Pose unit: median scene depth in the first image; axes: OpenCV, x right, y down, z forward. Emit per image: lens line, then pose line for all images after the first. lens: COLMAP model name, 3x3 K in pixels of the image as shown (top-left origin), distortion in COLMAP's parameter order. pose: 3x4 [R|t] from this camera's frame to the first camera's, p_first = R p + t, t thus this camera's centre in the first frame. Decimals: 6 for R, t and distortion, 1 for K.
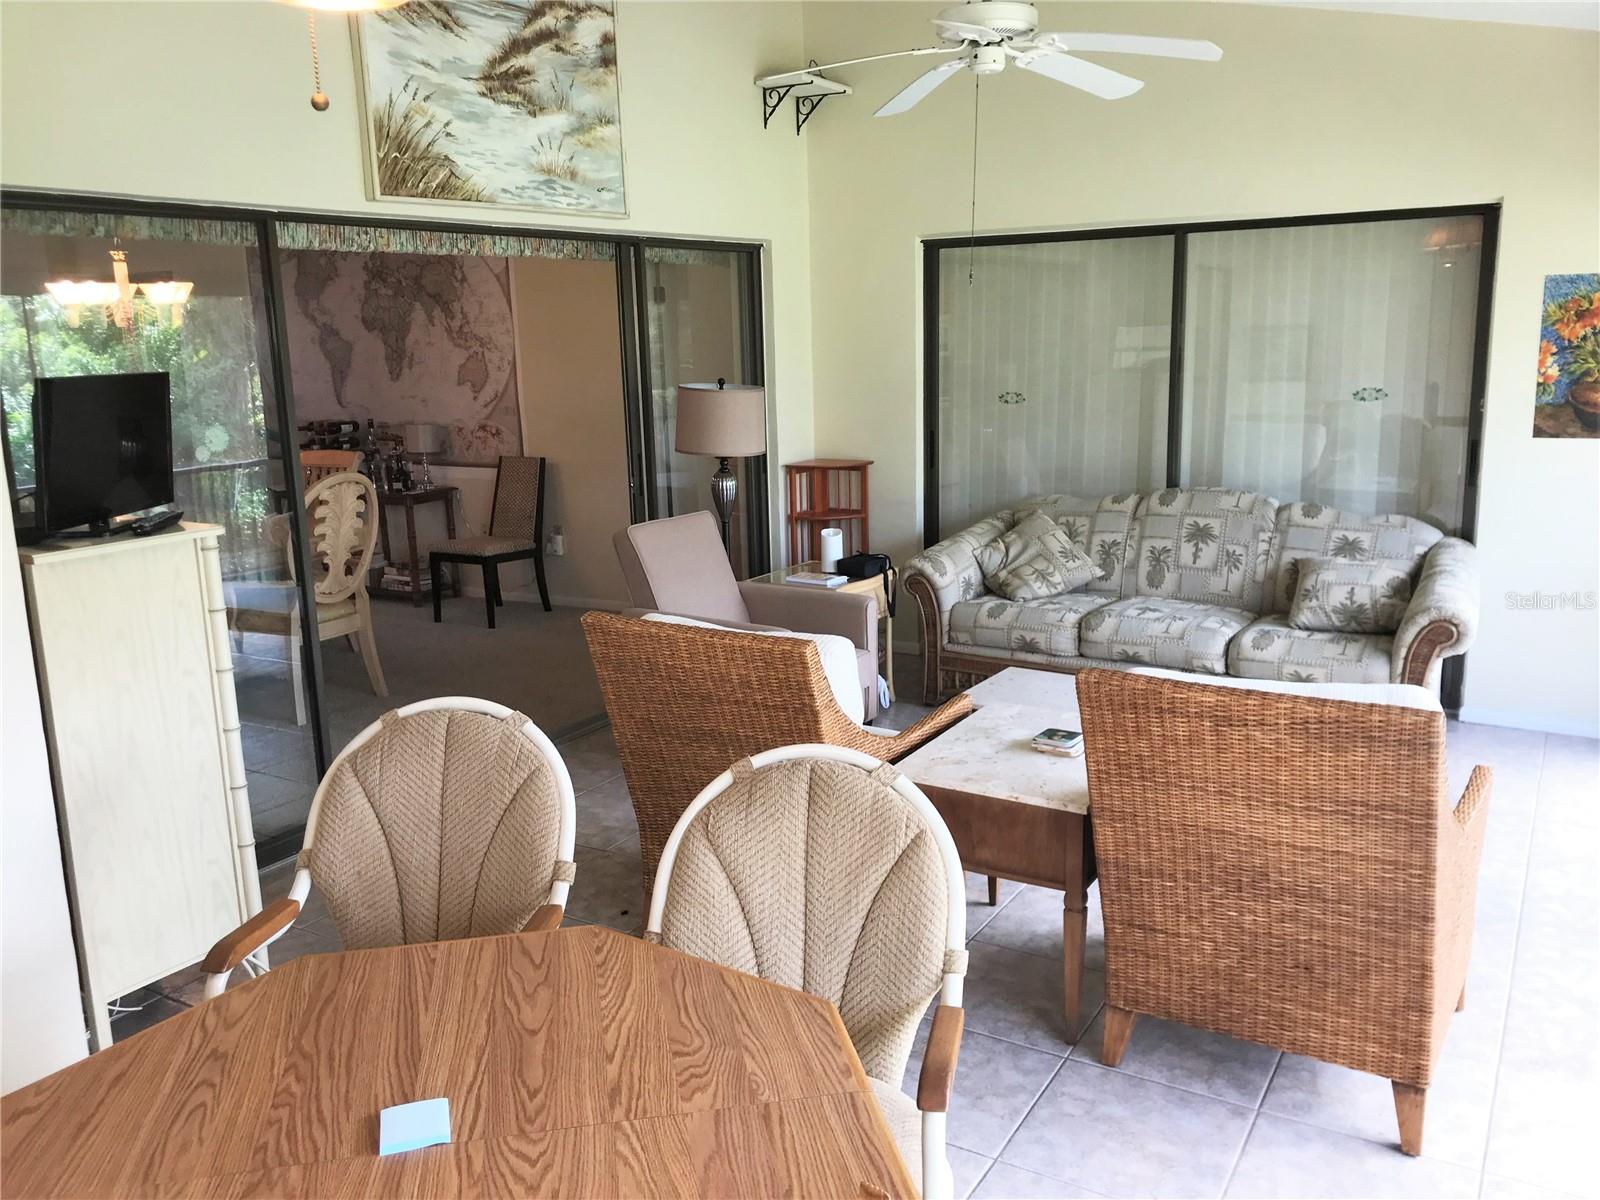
lens RADIAL K [[1320.7, 0, 800.0], [0, 1320.7, 600.0], [0, 0, 1]] dist [0.013030, -0.006665]
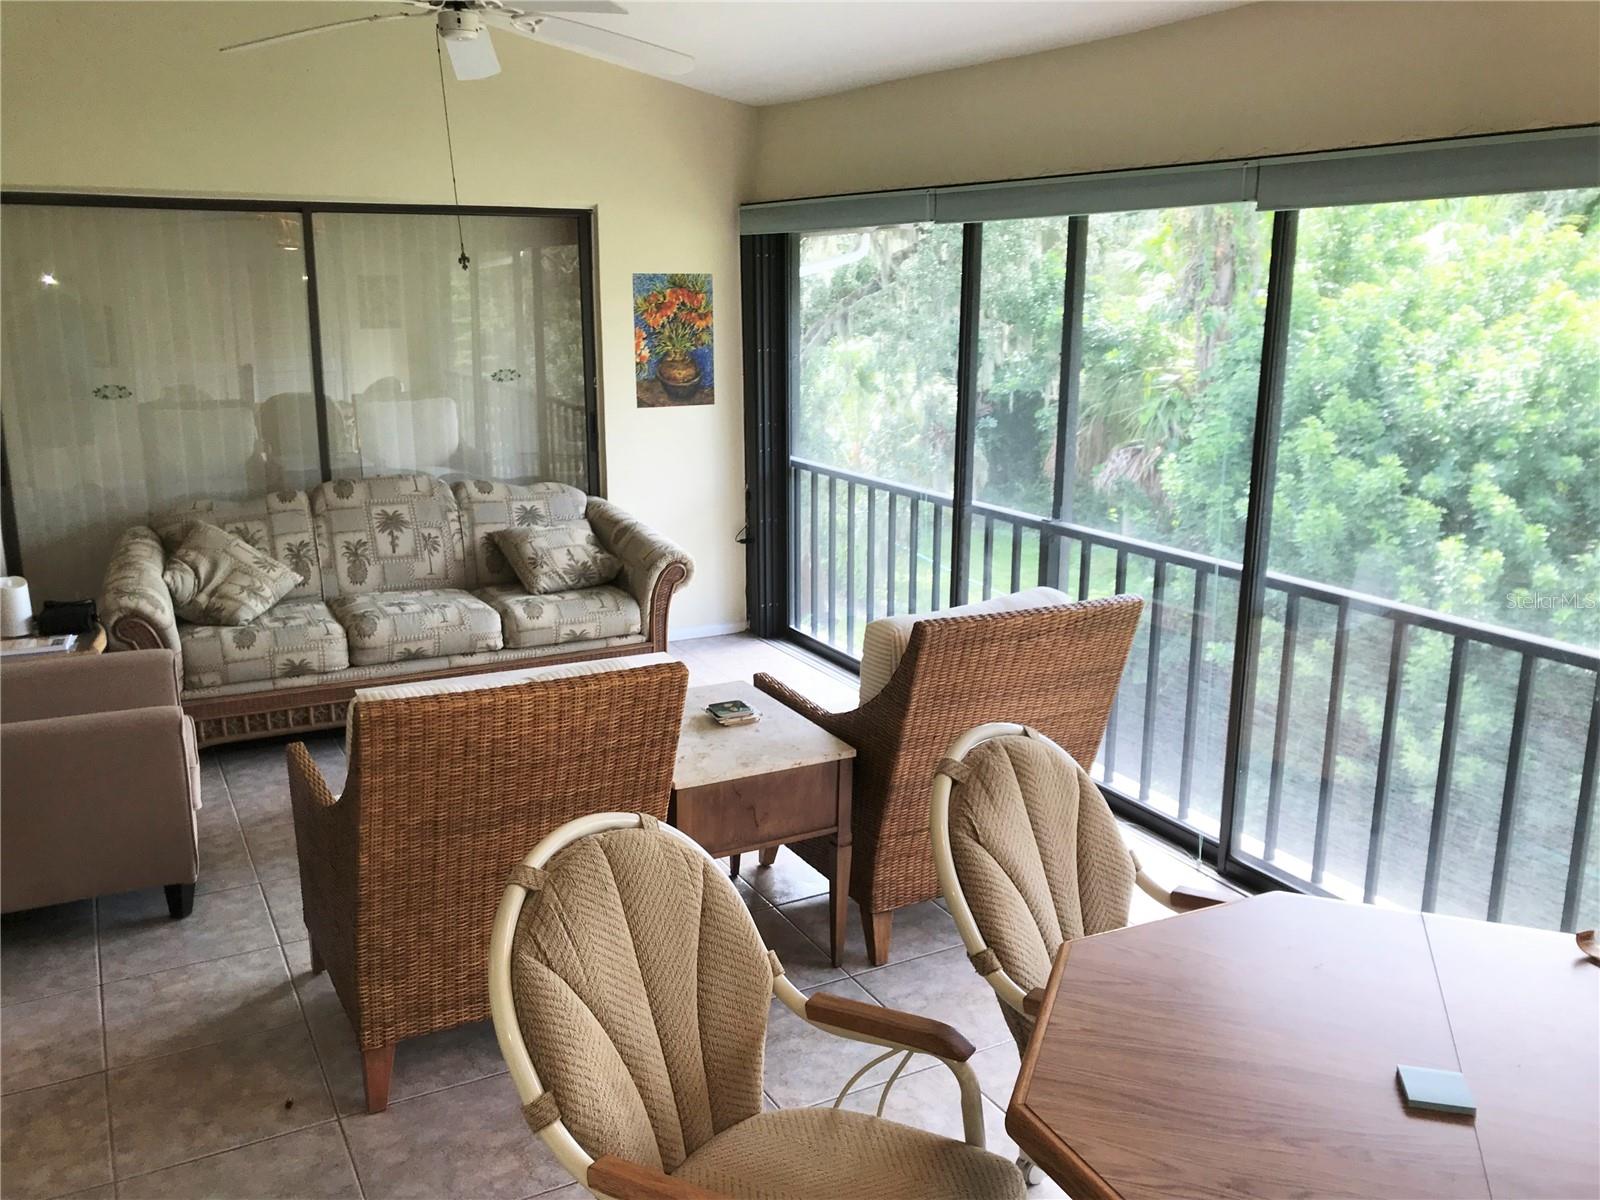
lens RADIAL K [[1320.7, 0, 800.0], [0, 1320.7, 600.0], [0, 0, 1]] dist [0.013030, -0.006665]
pose [[0.496966, -0.176939, 0.849540, -0.414534], [0.156953, 0.981173, 0.112540, -0.058705], [-0.853458, 0.077409, 0.515381, 0.244748]]
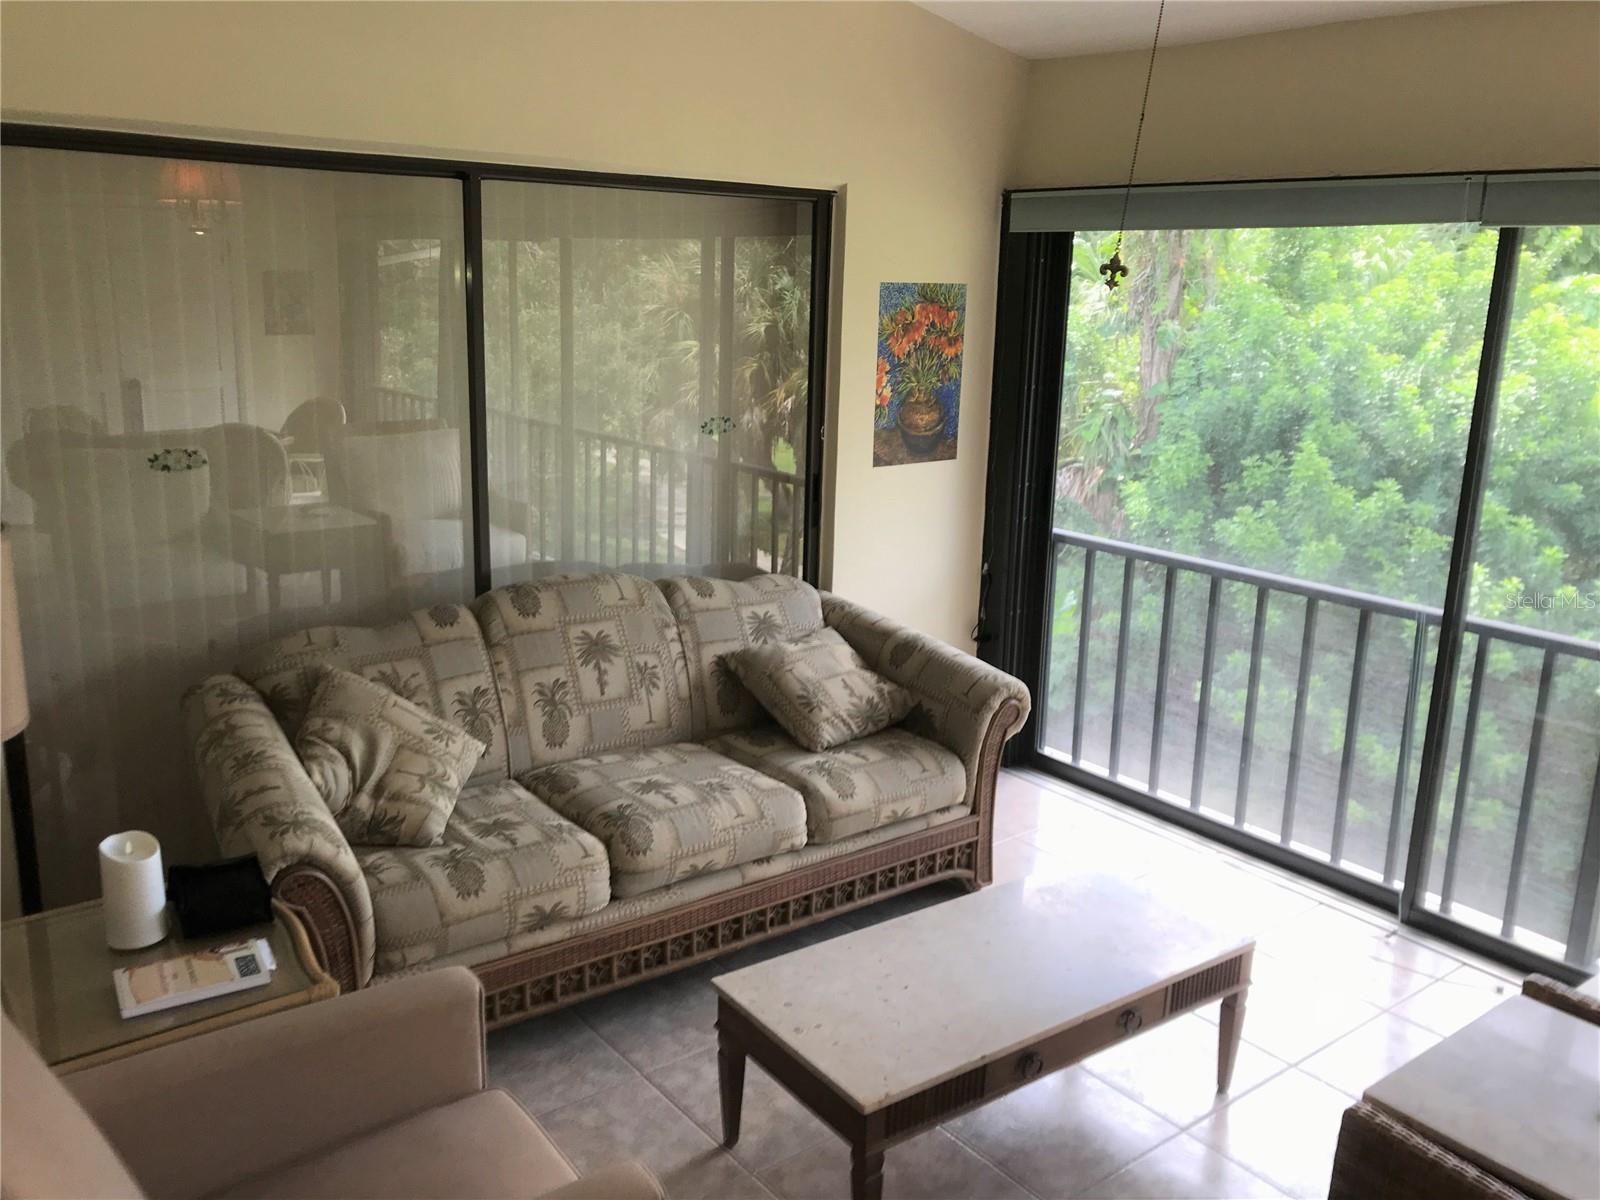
lens RADIAL K [[1303.7, 0, 788.7], [0, 1303.7, 598.0], [0, 0, 1]] dist [0.018298, -0.000889]
pose [[0.349337, -0.185251, 0.918502, -0.268986], [0.152531, 0.978429, 0.139325, -0.157703], [-0.924499, 0.091428, 0.370058, 0.698493]]
